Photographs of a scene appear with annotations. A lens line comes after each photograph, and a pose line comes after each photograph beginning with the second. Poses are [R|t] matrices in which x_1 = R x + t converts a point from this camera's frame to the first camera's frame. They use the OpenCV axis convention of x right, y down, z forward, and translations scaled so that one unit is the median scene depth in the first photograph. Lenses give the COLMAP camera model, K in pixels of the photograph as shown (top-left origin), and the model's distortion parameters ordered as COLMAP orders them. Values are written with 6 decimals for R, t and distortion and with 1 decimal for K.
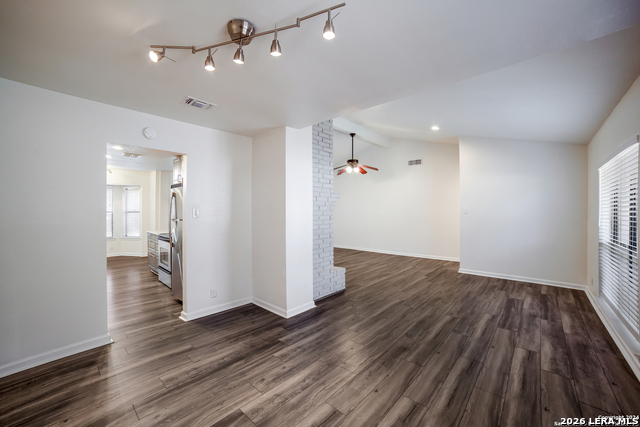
lens RADIAL K [[257.4, 0, 320.0], [0, 257.4, 213.5], [0, 0, 1]] dist [-0.101654, 0.045256]
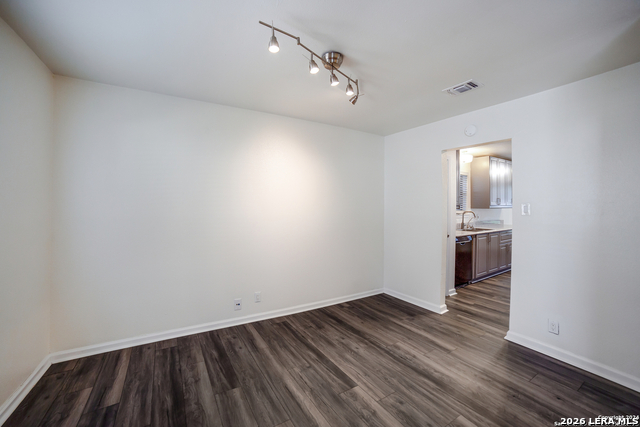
lens RADIAL K [[266.7, 0, 320.0], [0, 266.7, 213.5], [0, 0, 1]] dist [-0.099929, 0.039251]
pose [[-0.293458, 0.025982, -0.955619, 0.484663], [-0.010750, 0.999478, 0.030475, -0.009087], [0.955912, 0.019216, -0.293025, 0.690620]]
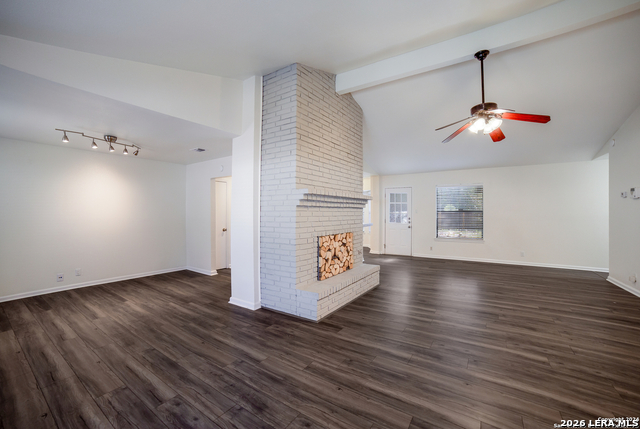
lens RADIAL K [[266.7, 0, 320.0], [0, 266.7, 214.5], [0, 0, 1]] dist [-0.099929, 0.039251]
pose [[0.127052, 0.012150, -0.991822, 1.299847], [-0.003964, 0.999923, 0.011742, -0.015153], [0.991888, 0.002439, 0.127091, 1.454898]]
